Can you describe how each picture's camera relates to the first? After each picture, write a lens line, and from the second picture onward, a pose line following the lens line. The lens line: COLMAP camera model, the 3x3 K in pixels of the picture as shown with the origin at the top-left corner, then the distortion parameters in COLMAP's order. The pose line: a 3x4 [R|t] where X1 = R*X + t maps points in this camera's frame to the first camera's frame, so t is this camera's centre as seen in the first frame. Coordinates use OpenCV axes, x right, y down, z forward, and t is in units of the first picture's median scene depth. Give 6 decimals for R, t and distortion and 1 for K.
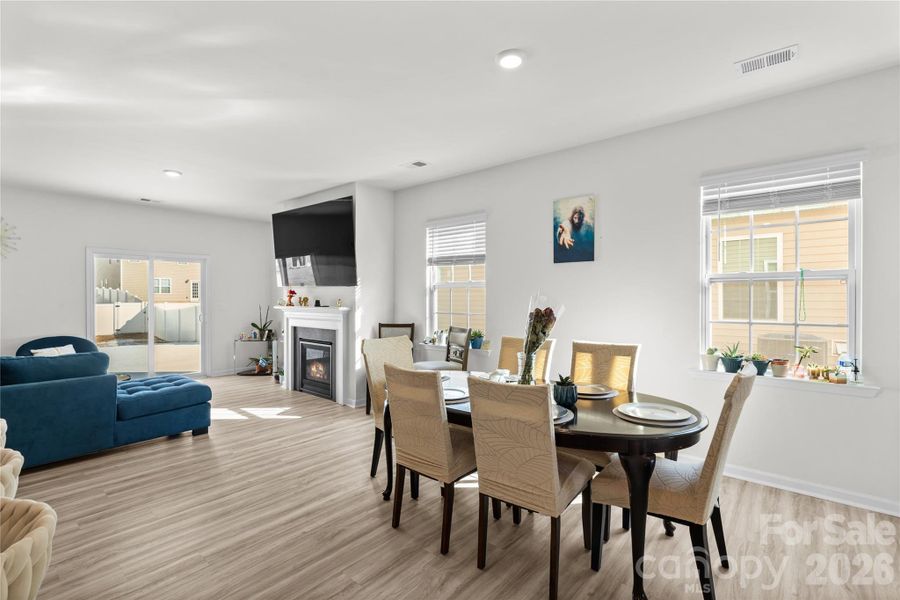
lens RADIAL K [[410.1, 0, 452.5], [0, 410.1, 298.4], [0, 0, 1]] dist [-0.005246, 0.000608]
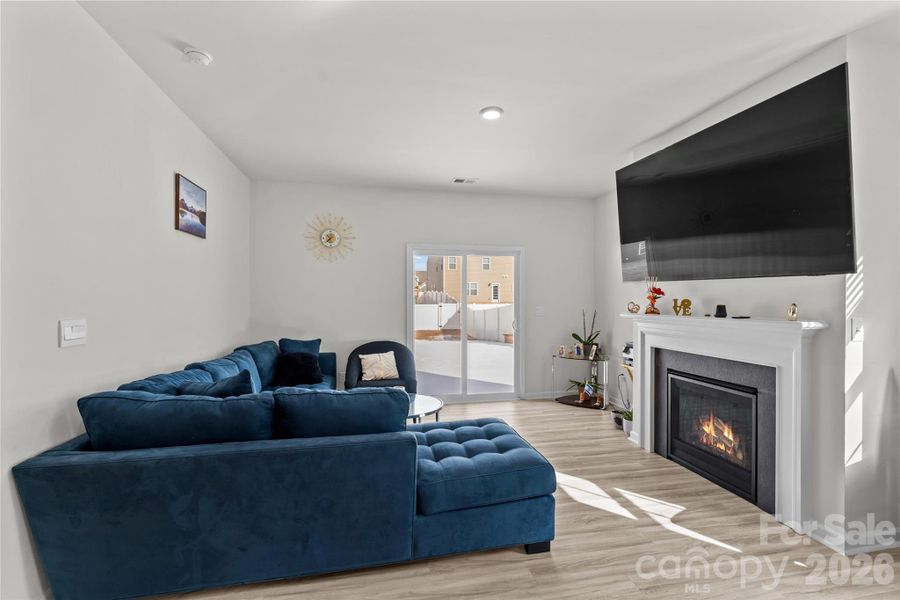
lens RADIAL K [[410.1, 0, 450.6], [0, 410.1, 297.9], [0, 0, 1]] dist [-0.005246, 0.000608]
pose [[0.786068, 0.000121, -0.618140, -0.376700], [-0.003652, 0.999983, -0.004449, -0.001532], [0.618130, 0.005755, 0.786055, 0.506091]]
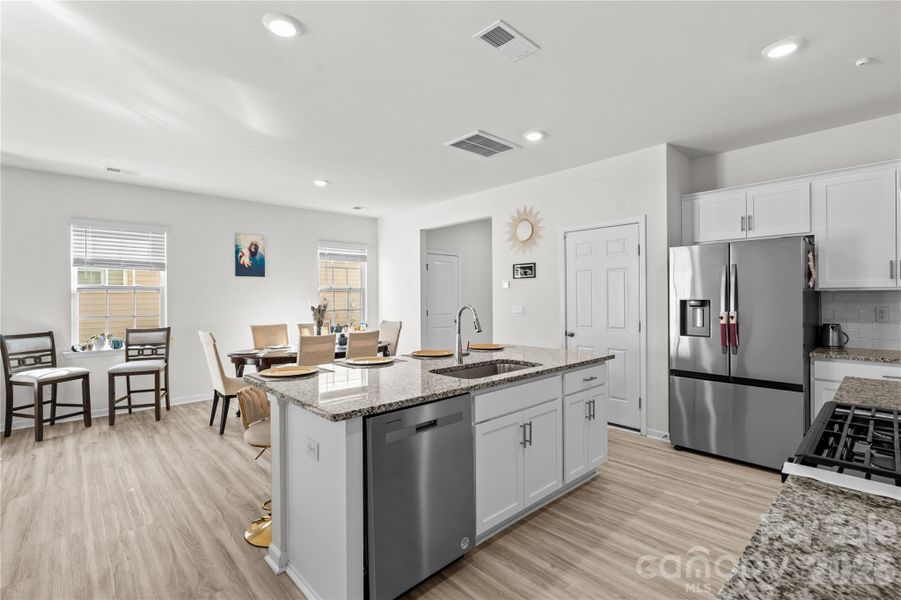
lens RADIAL K [[410.6, 0, 446.6], [0, 410.6, 298.4], [0, 0, 1]] dist [-0.005246, 0.000608]
pose [[0.125548, -0.003589, 0.992081, -1.110735], [0.011541, 0.999931, 0.002157, -0.001320], [-0.992020, 0.011179, 0.125581, 0.078219]]
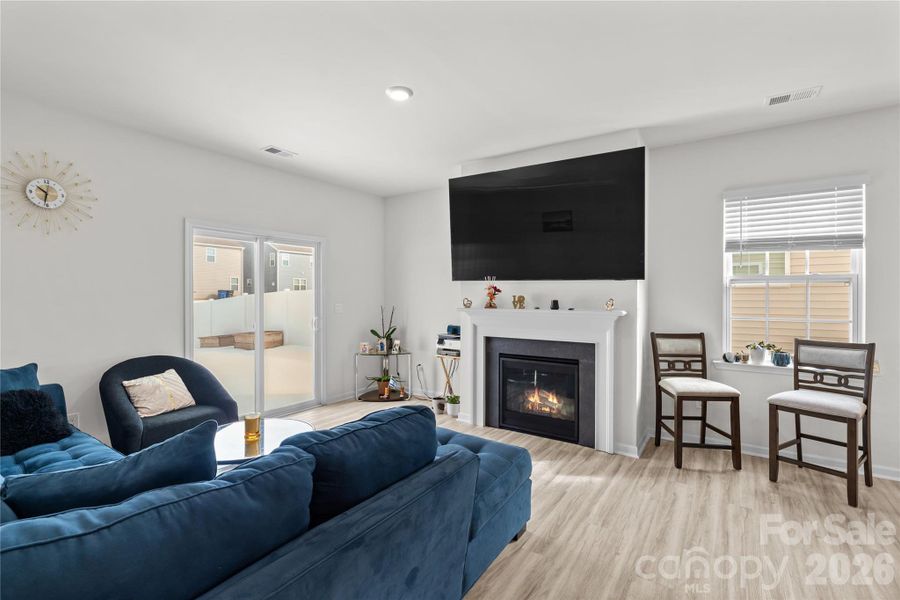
lens RADIAL K [[410.1, 0, 451.5], [0, 410.1, 293.8], [0, 0, 1]] dist [-0.005246, 0.000608]
pose [[0.994892, 0.003477, 0.100884, -0.780782], [-0.002717, 0.999967, -0.007673, -0.000627], [-0.100908, 0.007360, 0.994869, 0.442821]]
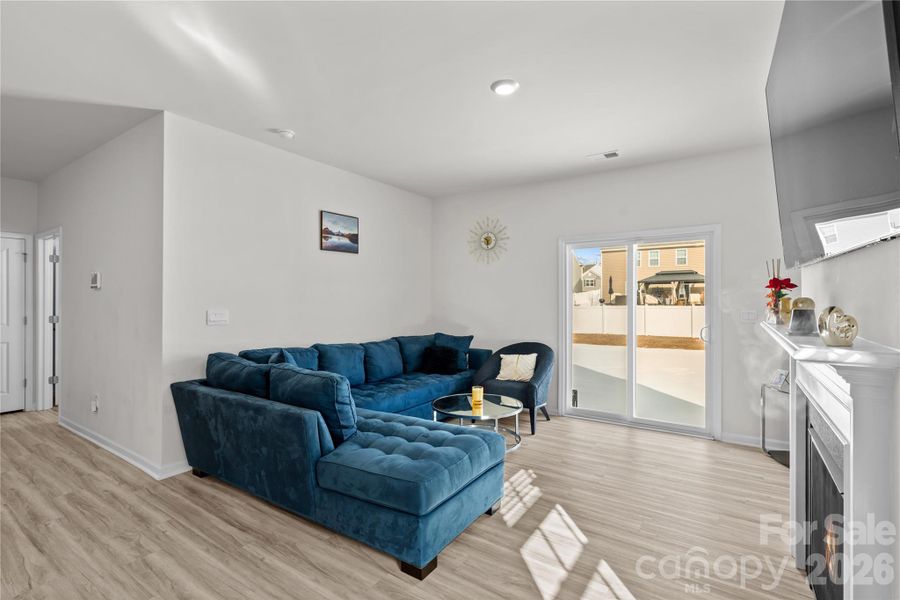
lens RADIAL K [[410.1, 0, 449.2], [0, 410.1, 305.6], [0, 0, 1]] dist [-0.005246, 0.000608]
pose [[0.110102, 0.016647, -0.993781, -0.127315], [-0.003803, 0.999859, 0.016328, -0.000683], [0.993913, 0.001981, 0.110150, 1.001968]]
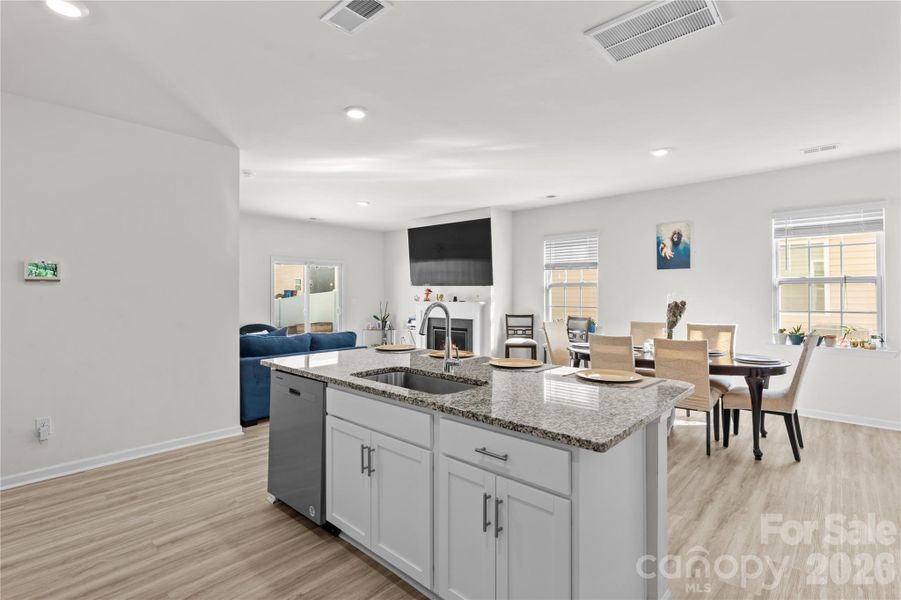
lens RADIAL K [[424.7, 0, 448.2], [0, 424.7, 289.6], [0, 0, 1]] dist [-0.000559, -0.000530]
pose [[0.998845, -0.001060, -0.048045, -0.389696], [0.000387, 0.999902, -0.014015, 0.001202], [0.048055, 0.013980, 0.998747, -0.463566]]
